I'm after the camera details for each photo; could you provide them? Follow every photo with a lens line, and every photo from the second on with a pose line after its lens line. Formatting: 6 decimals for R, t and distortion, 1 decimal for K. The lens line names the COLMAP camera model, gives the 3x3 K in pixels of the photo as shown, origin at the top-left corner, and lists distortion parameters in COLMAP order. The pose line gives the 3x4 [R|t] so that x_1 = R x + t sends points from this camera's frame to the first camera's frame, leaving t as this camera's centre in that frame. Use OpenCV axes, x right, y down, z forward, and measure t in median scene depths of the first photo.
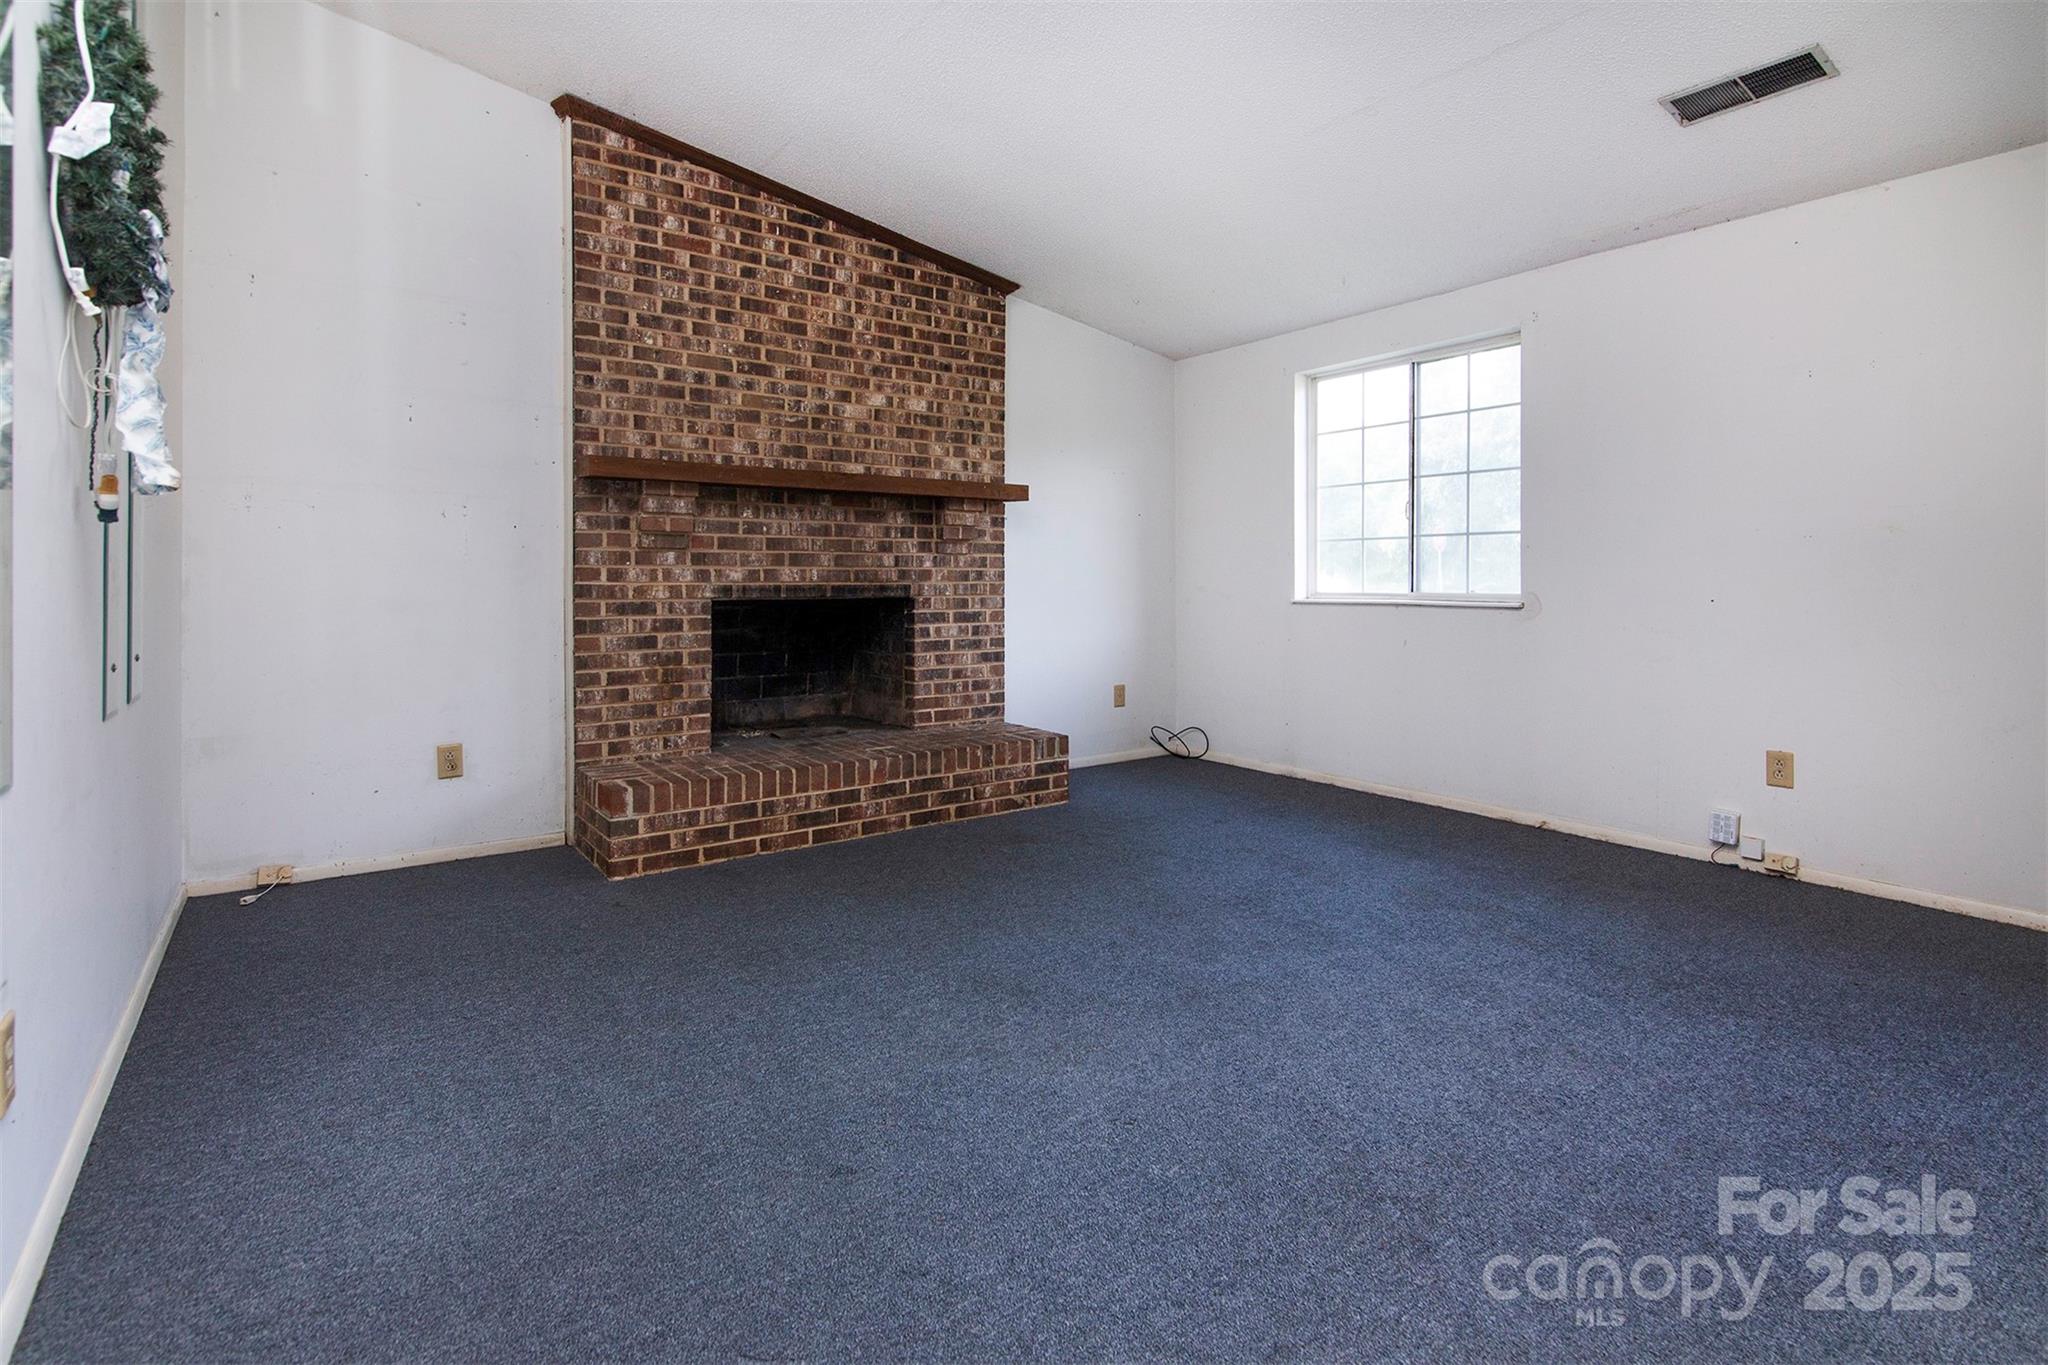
lens RADIAL K [[991.9, 0, 1054.6], [0, 991.9, 591.6], [0, 0, 1]] dist [0.006458, -0.002082]
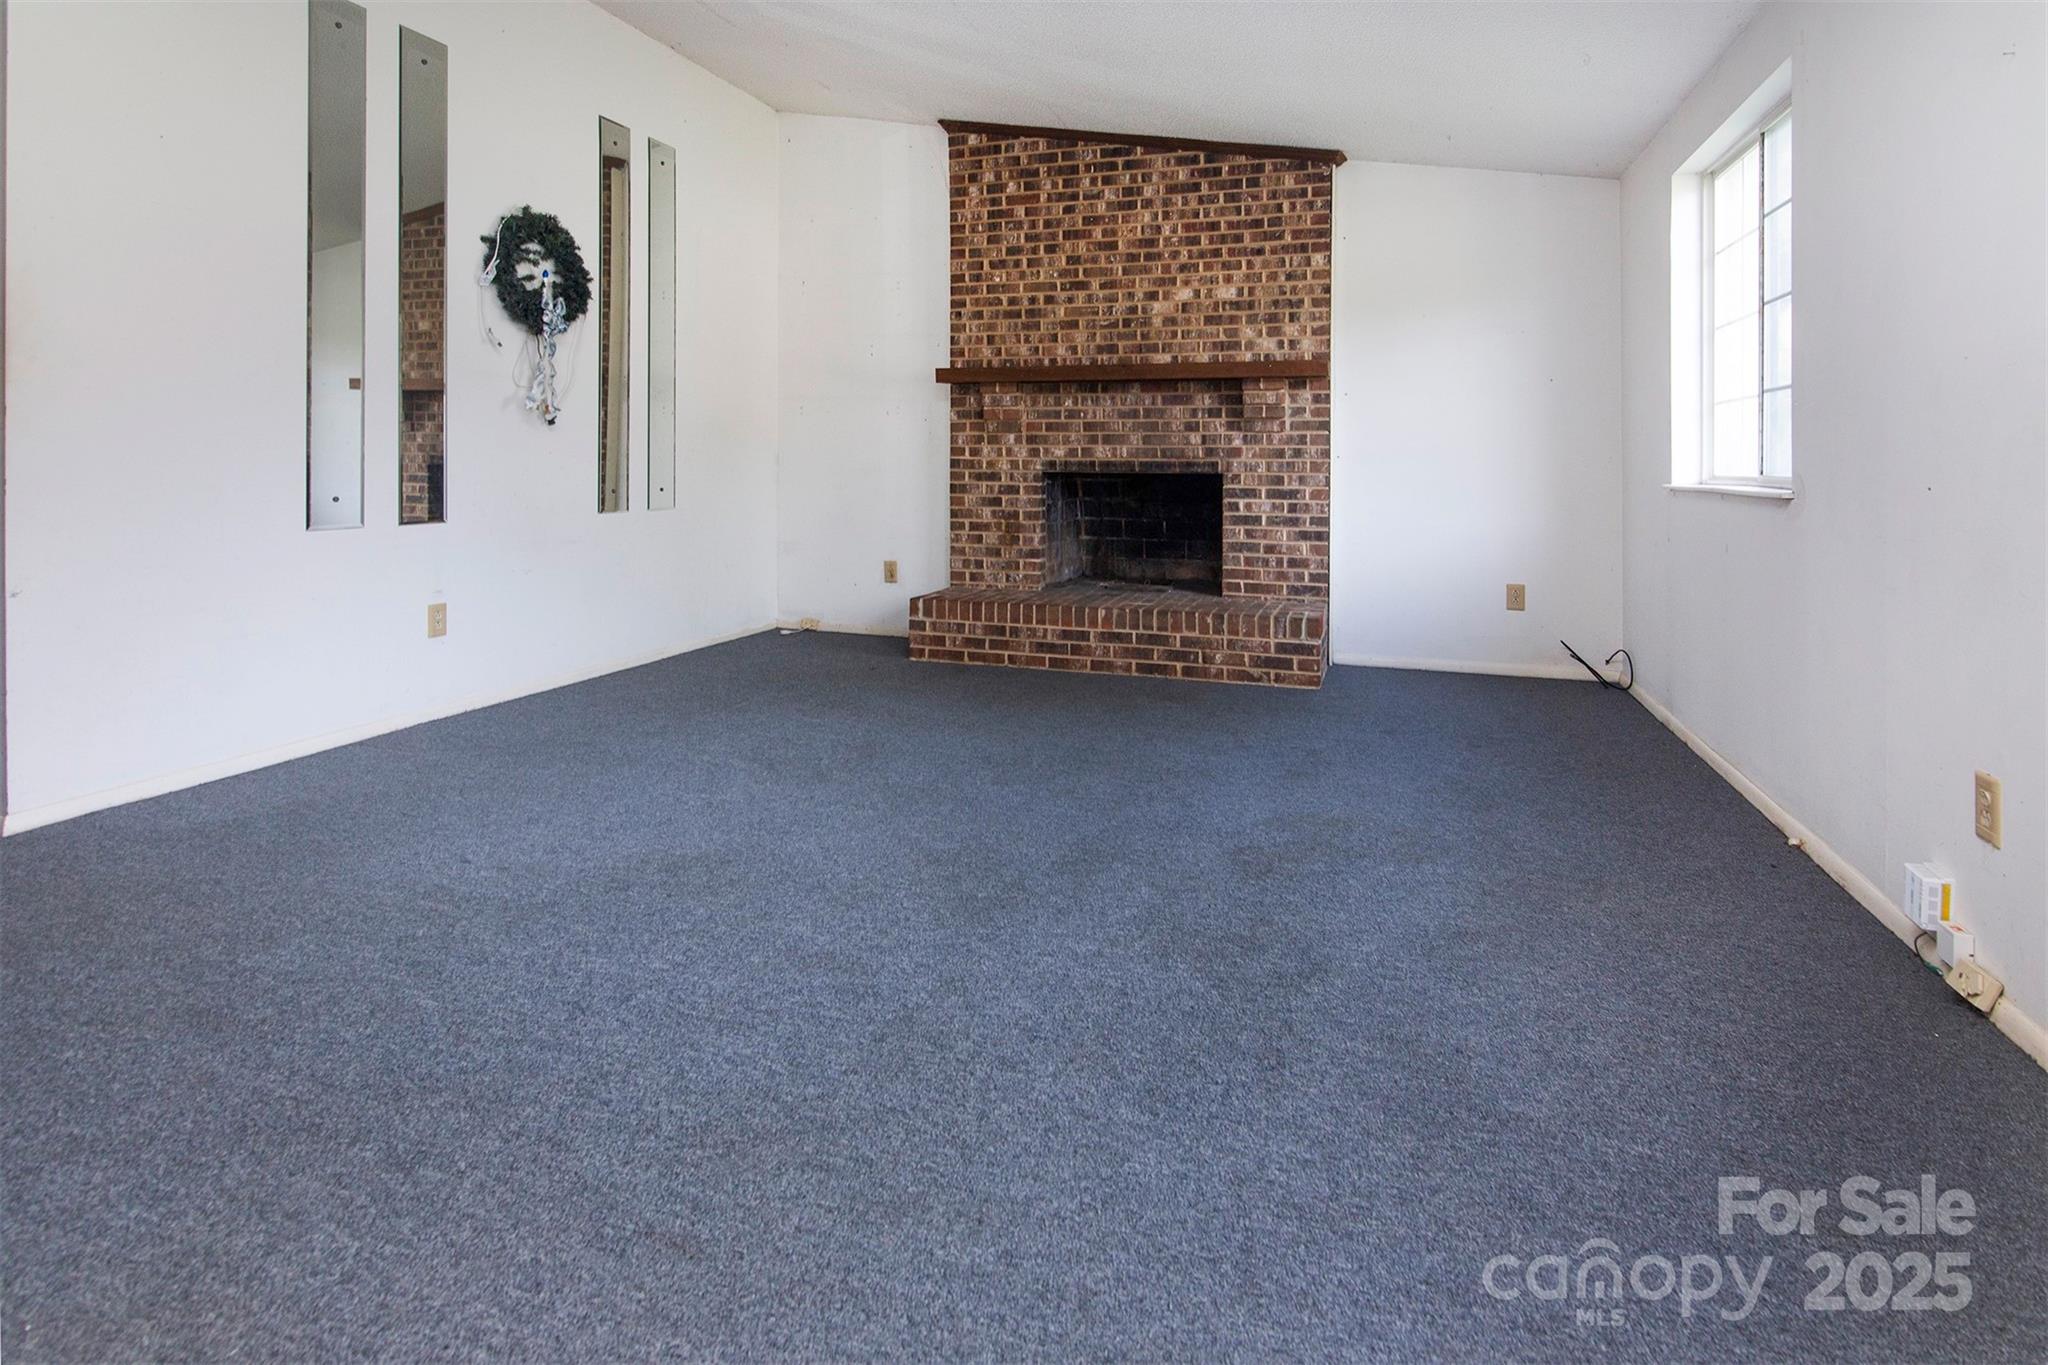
lens RADIAL K [[991.9, 0, 1060.7], [0, 991.9, 489.8], [0, 0, 1]] dist [0.006458, -0.002082]
pose [[0.588693, 0.022874, -0.808033, 0.674430], [-0.019534, 0.999710, 0.014069, 0.012898], [0.808121, 0.007501, 0.588969, 0.250039]]
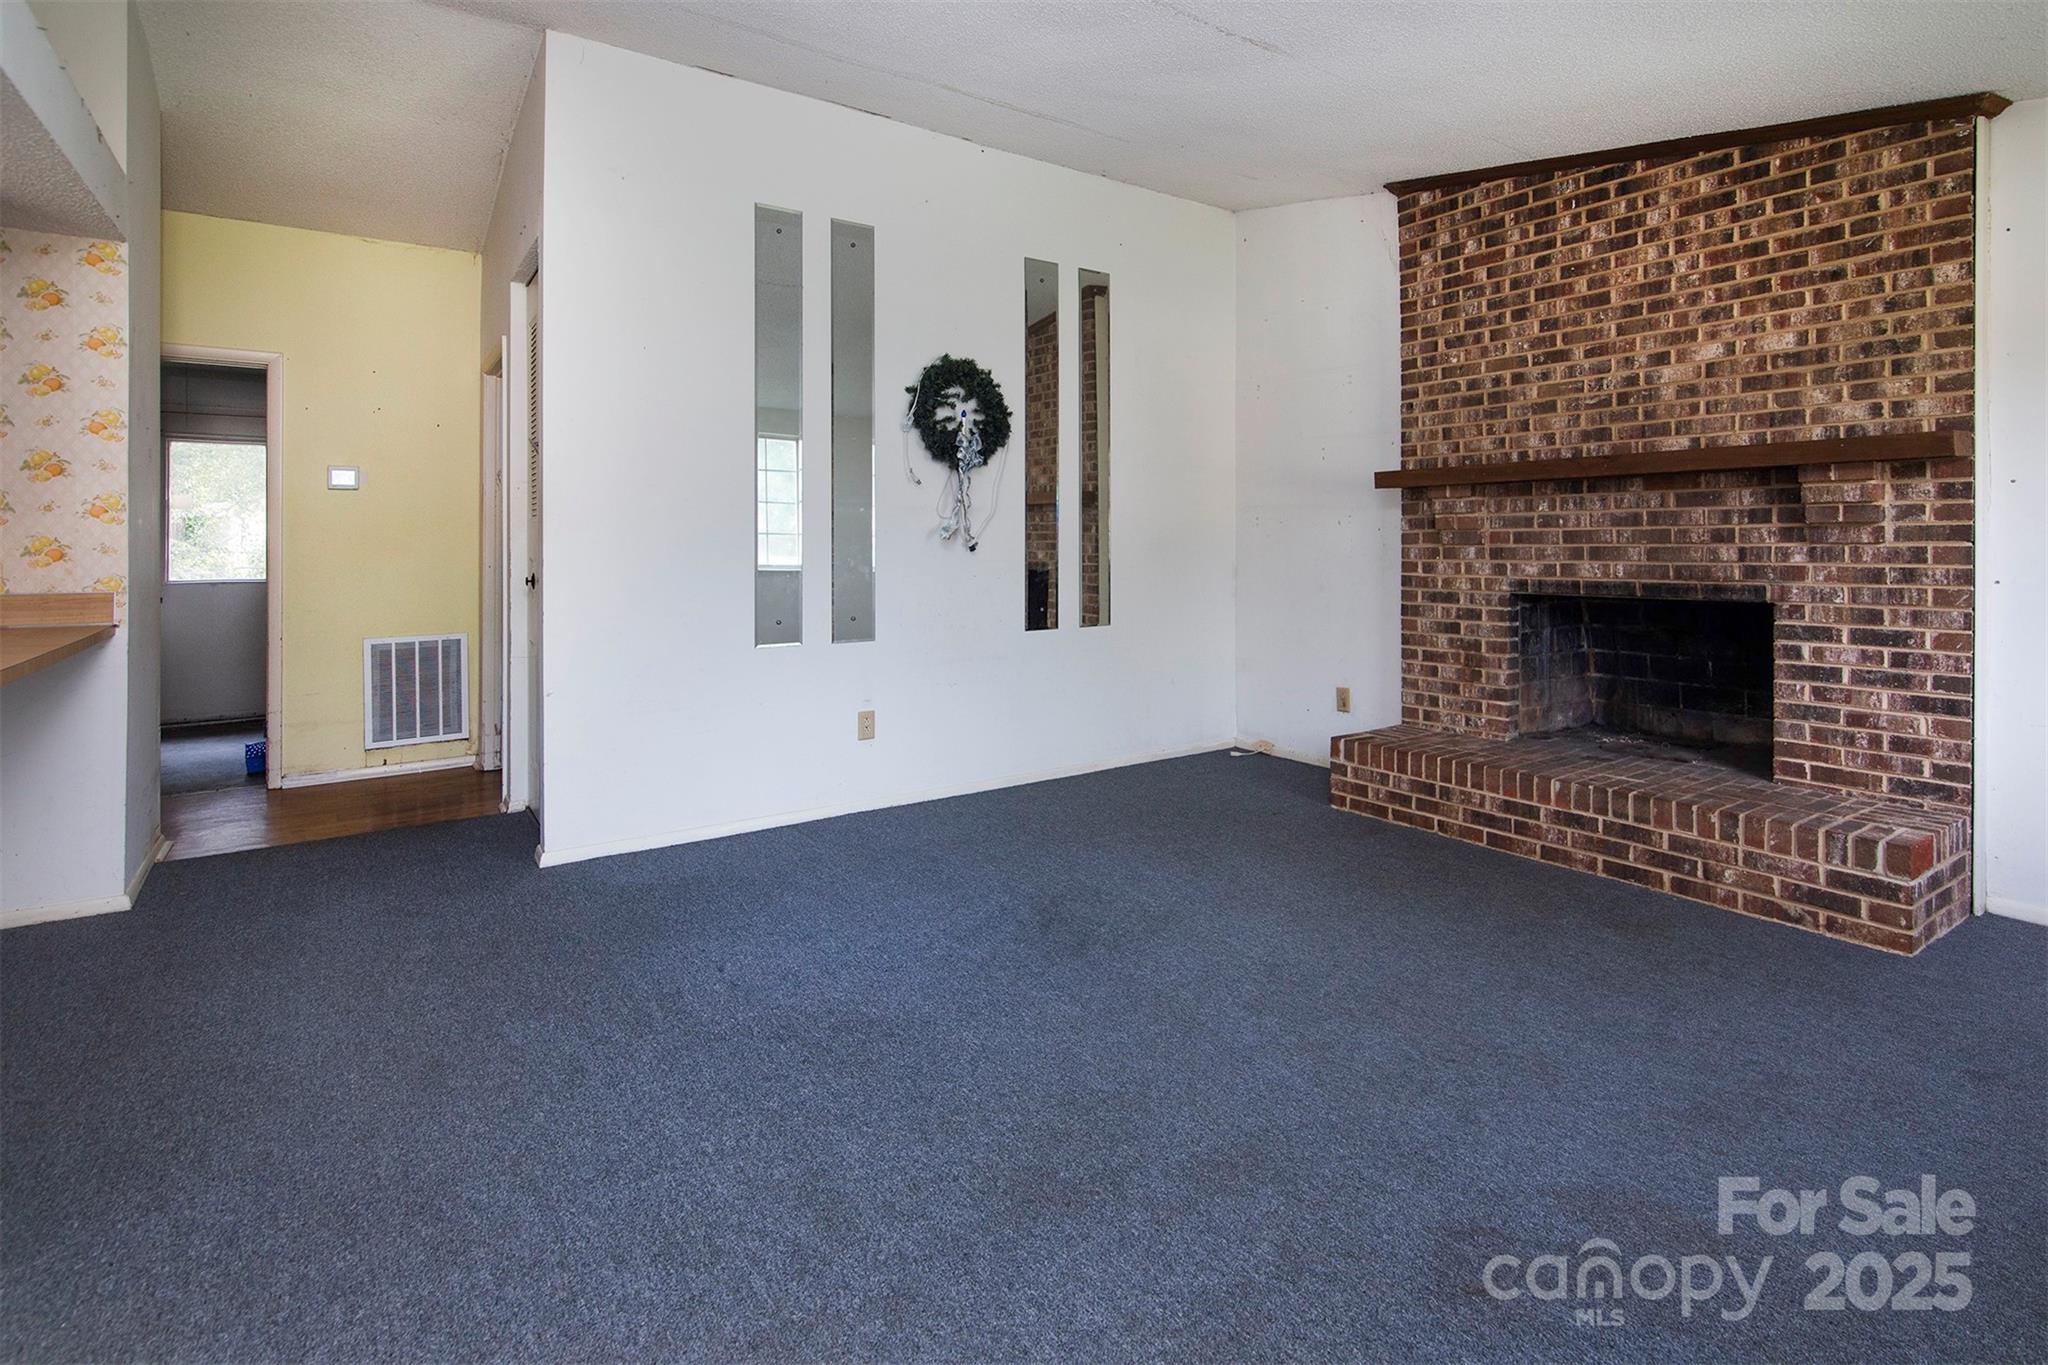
lens RADIAL K [[991.9, 0, 1067.9], [0, 991.9, 566.3], [0, 0, 1]] dist [0.006458, -0.002082]
pose [[-0.004319, 0.017902, -0.999830, 0.654412], [-0.014104, 0.999739, 0.017962, -0.029990], [0.999891, 0.014179, -0.004065, 0.518872]]
